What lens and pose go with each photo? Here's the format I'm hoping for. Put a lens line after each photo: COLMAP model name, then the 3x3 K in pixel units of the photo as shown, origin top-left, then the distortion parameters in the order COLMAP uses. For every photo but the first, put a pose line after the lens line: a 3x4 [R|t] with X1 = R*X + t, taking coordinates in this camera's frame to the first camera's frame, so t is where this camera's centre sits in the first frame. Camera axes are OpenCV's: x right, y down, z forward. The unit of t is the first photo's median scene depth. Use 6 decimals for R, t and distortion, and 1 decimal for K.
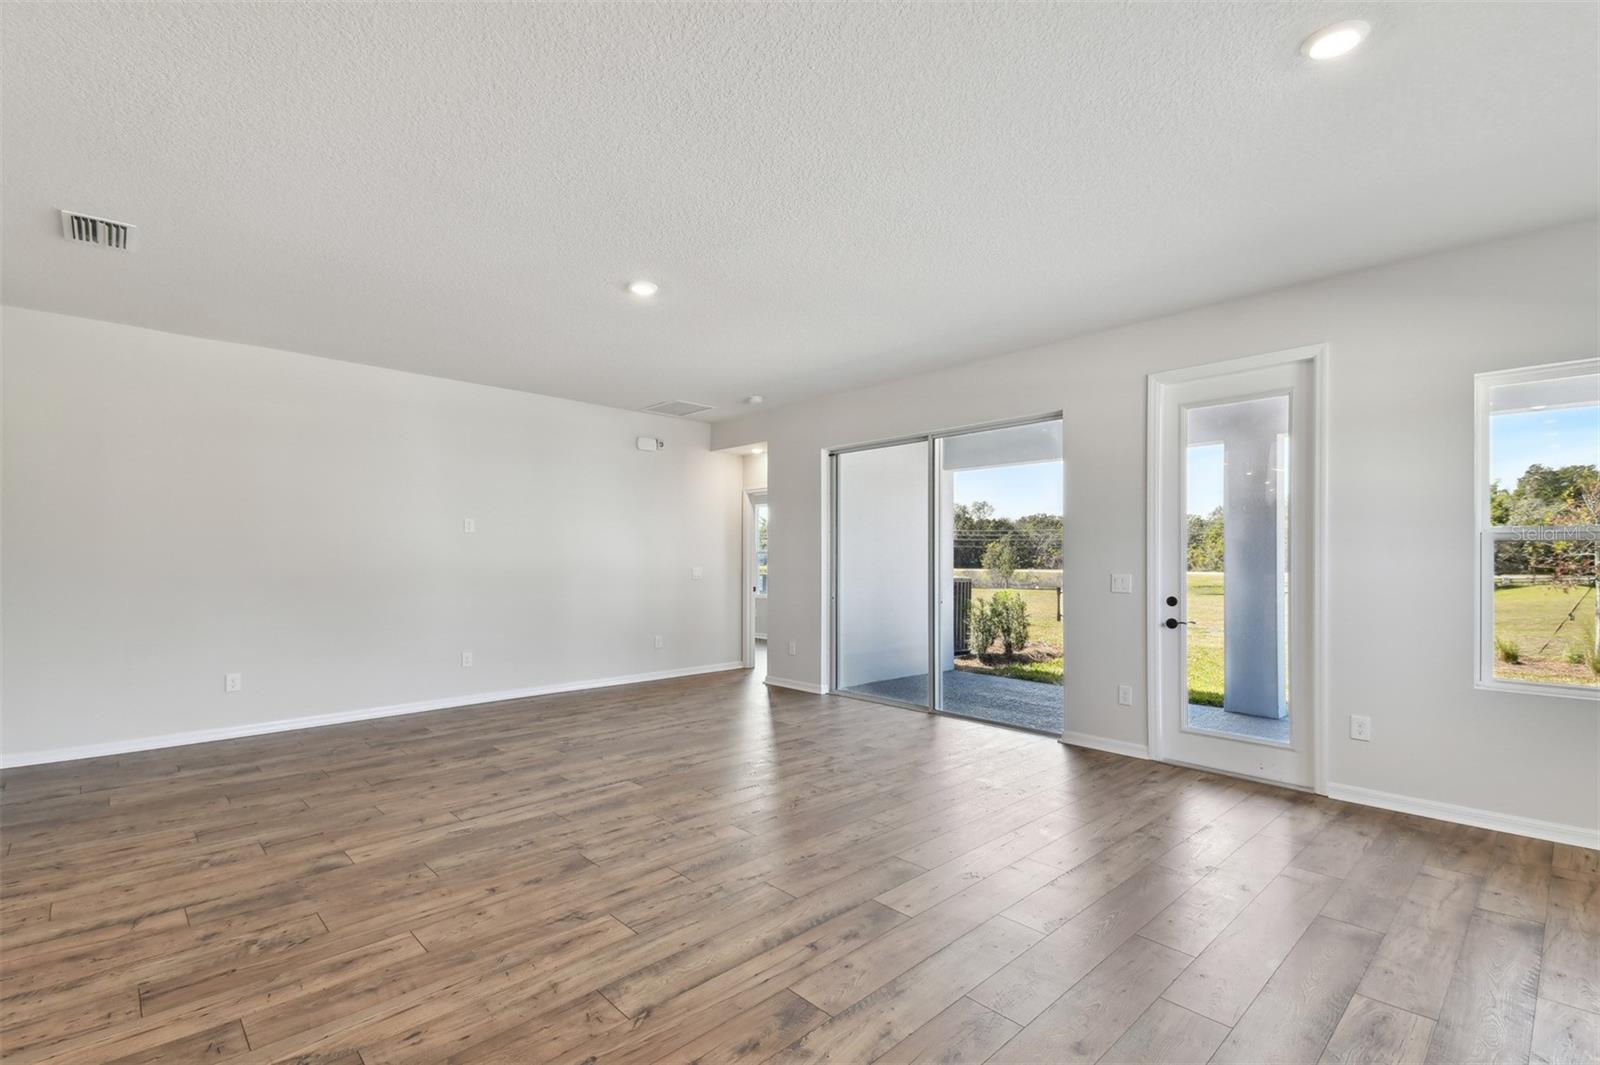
lens RADIAL K [[723.5, 0, 811.3], [0, 723.5, 544.2], [0, 0, 1]] dist [0.050991, -0.017984]
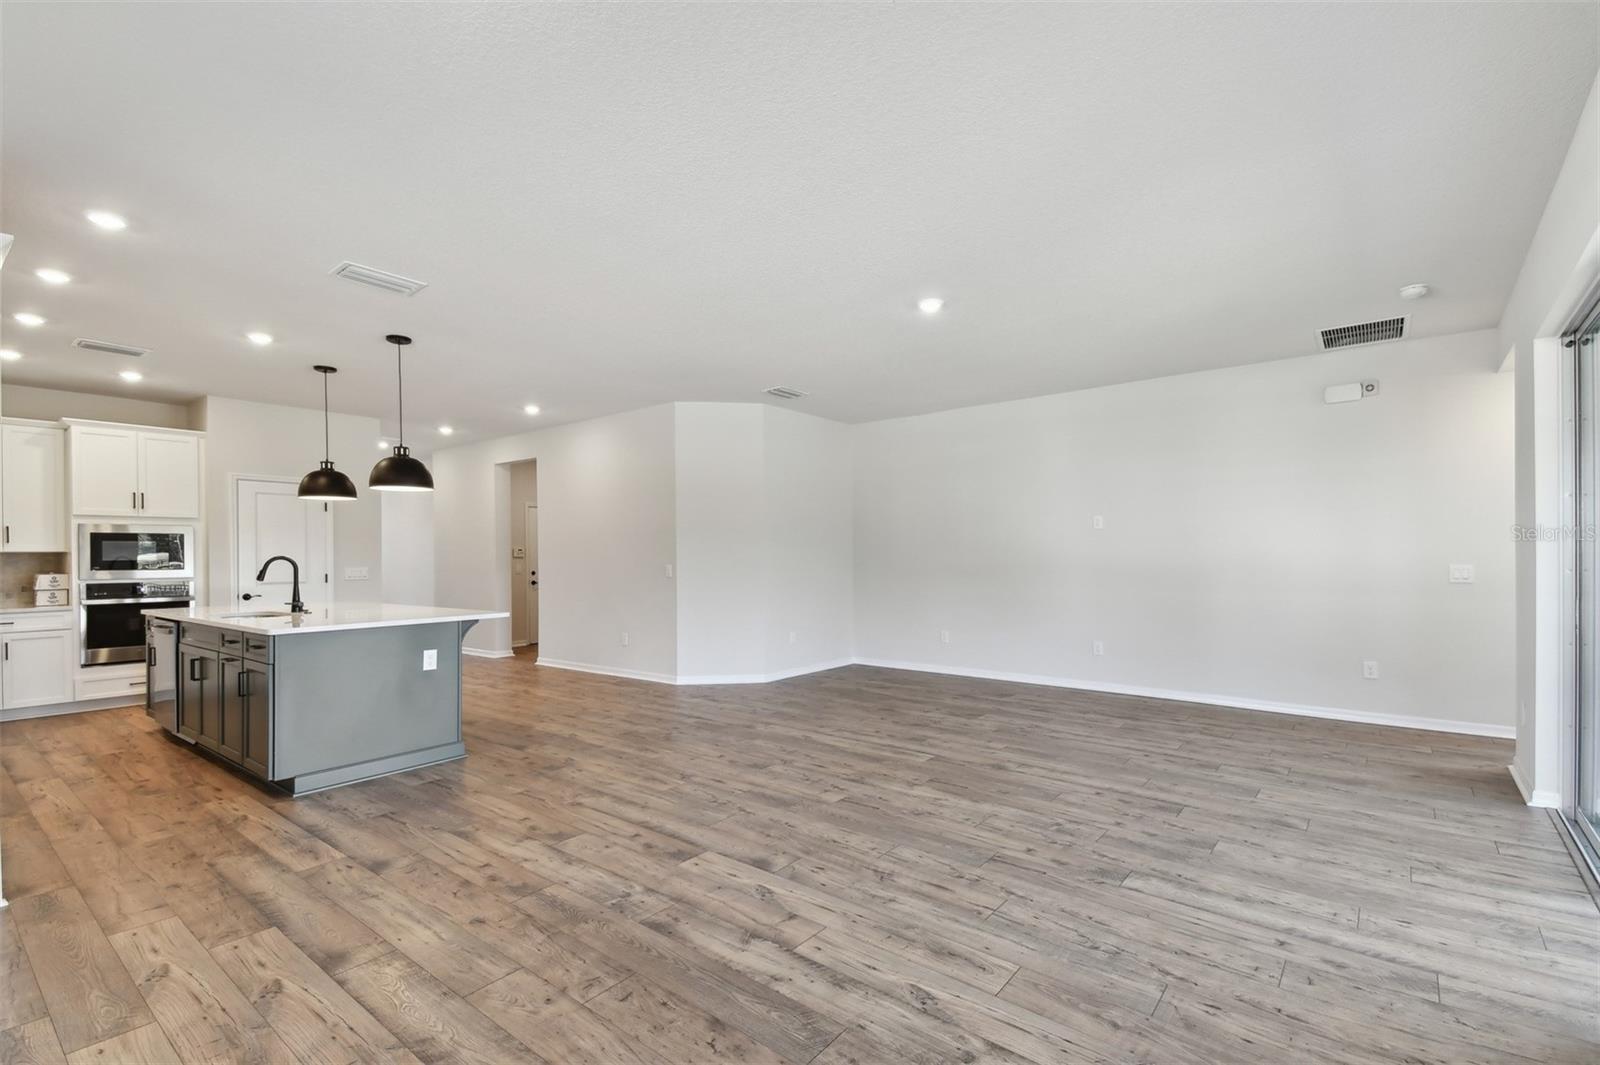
lens RADIAL K [[723.5, 0, 790.4], [0, 723.5, 557.6], [0, 0, 1]] dist [0.050991, -0.017984]
pose [[0.116999, -0.000010, -0.993132, 0.938077], [0.025457, 0.999671, 0.002989, 0.018784], [0.992806, -0.025632, 0.116961, 0.763552]]
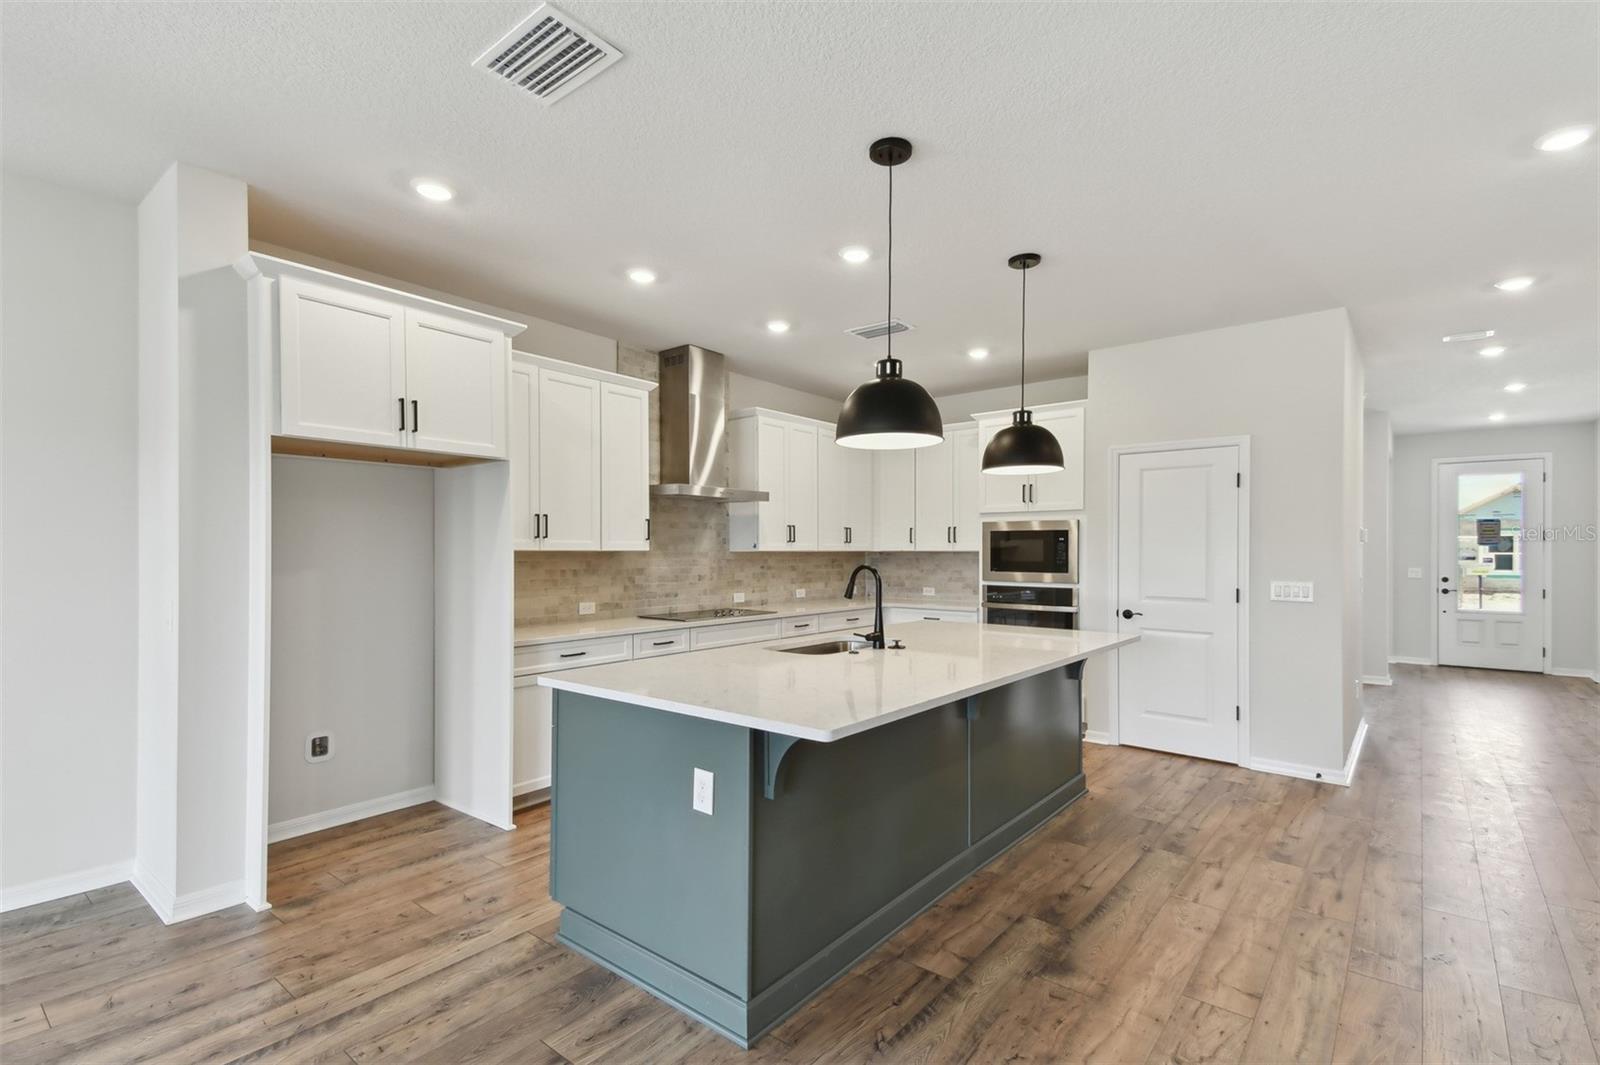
lens RADIAL K [[723.5, 0, 811.3], [0, 723.5, 551.6], [0, 0, 1]] dist [0.050991, -0.017984]
pose [[-0.991452, -0.003184, -0.130432, -0.389690], [-0.001125, 0.999874, -0.015854, -0.005254], [0.130466, -0.015572, -0.991330, 0.898130]]
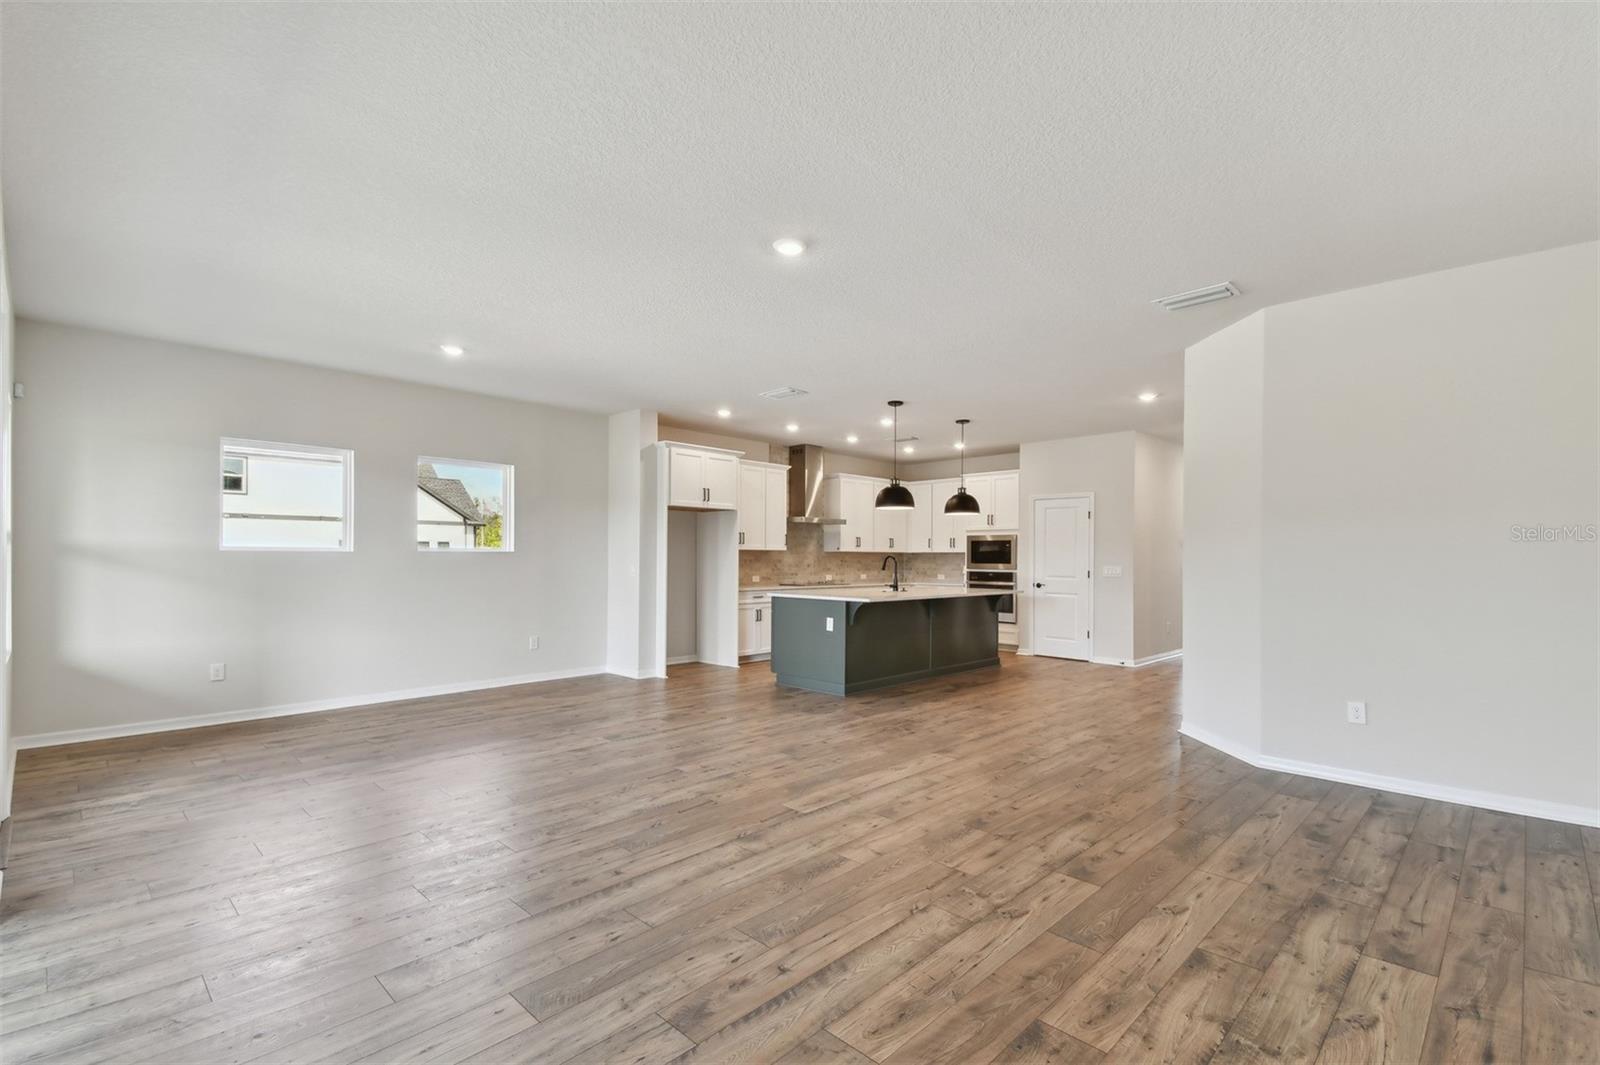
lens RADIAL K [[723.5, 0, 808.8], [0, 723.5, 542.7], [0, 0, 1]] dist [0.050991, -0.017984]
pose [[-0.999324, -0.008312, -0.035805, -0.256539], [-0.006948, 0.999251, -0.038061, 0.043183], [0.036095, -0.037786, -0.998634, 2.161617]]
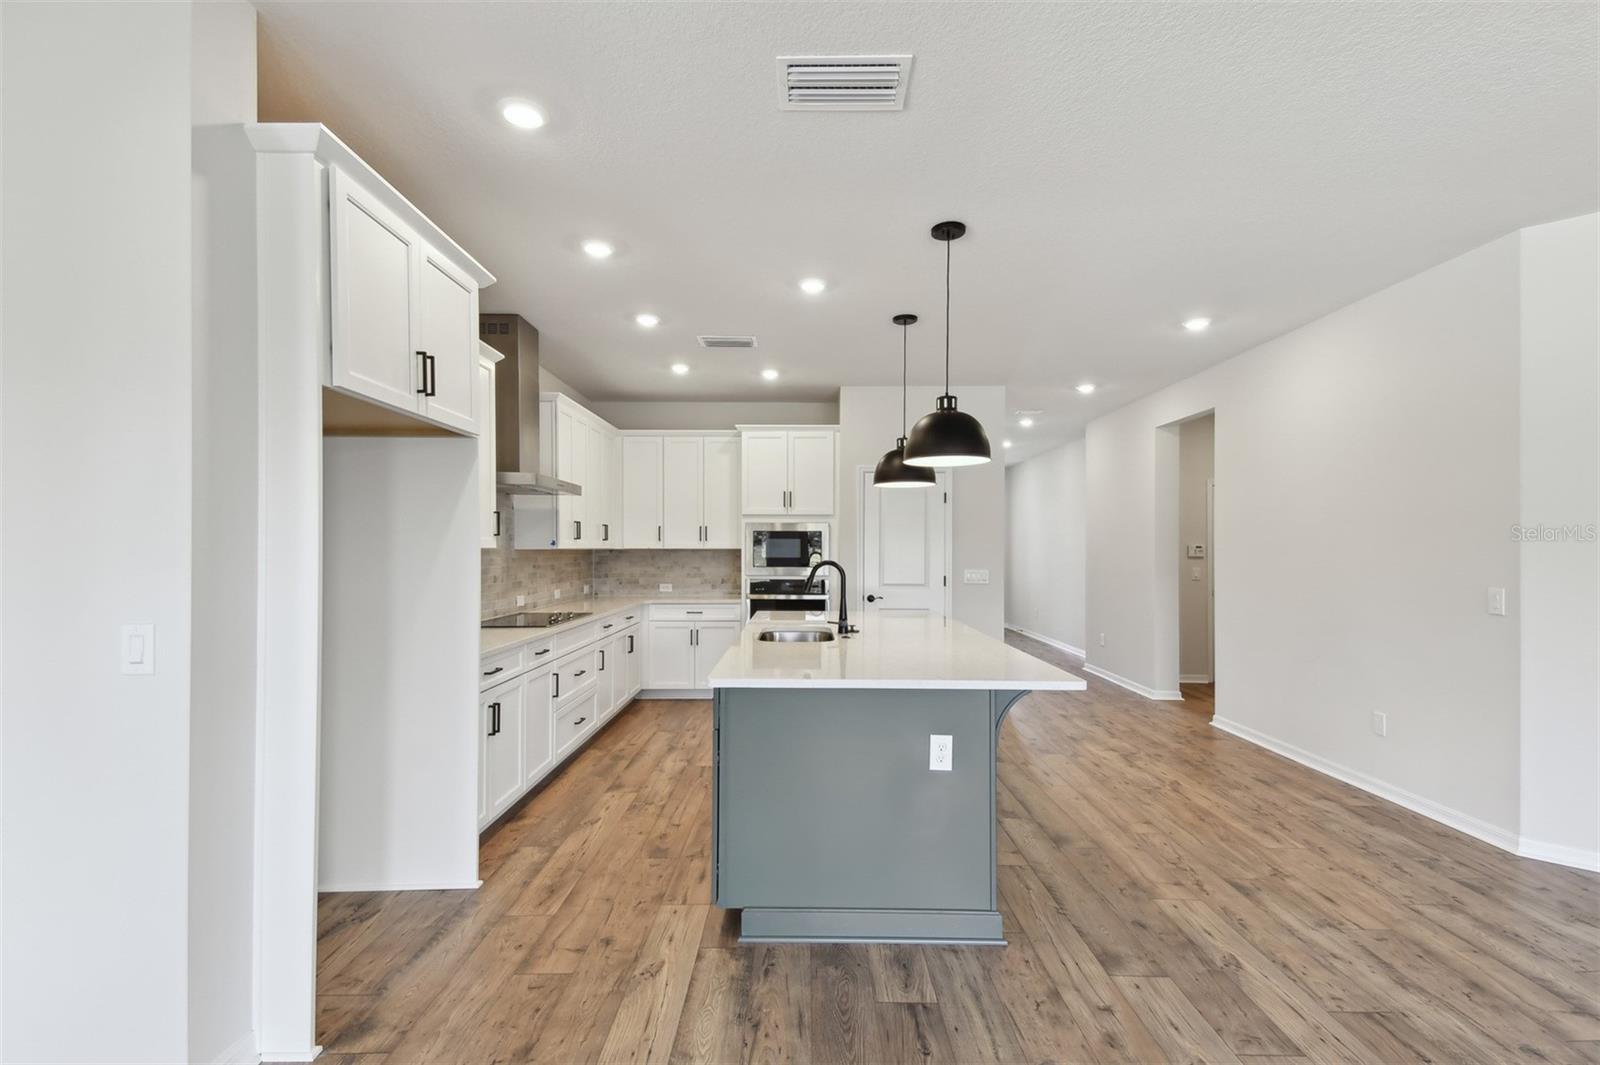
lens RADIAL K [[723.5, 0, 800.1], [0, 723.5, 549.6], [0, 0, 1]] dist [0.050991, -0.017984]
pose [[-0.701882, -0.002863, -0.712287, 0.216922], [0.008362, 0.999890, -0.012258, -0.007432], [0.712244, -0.014560, -0.701781, 0.693022]]
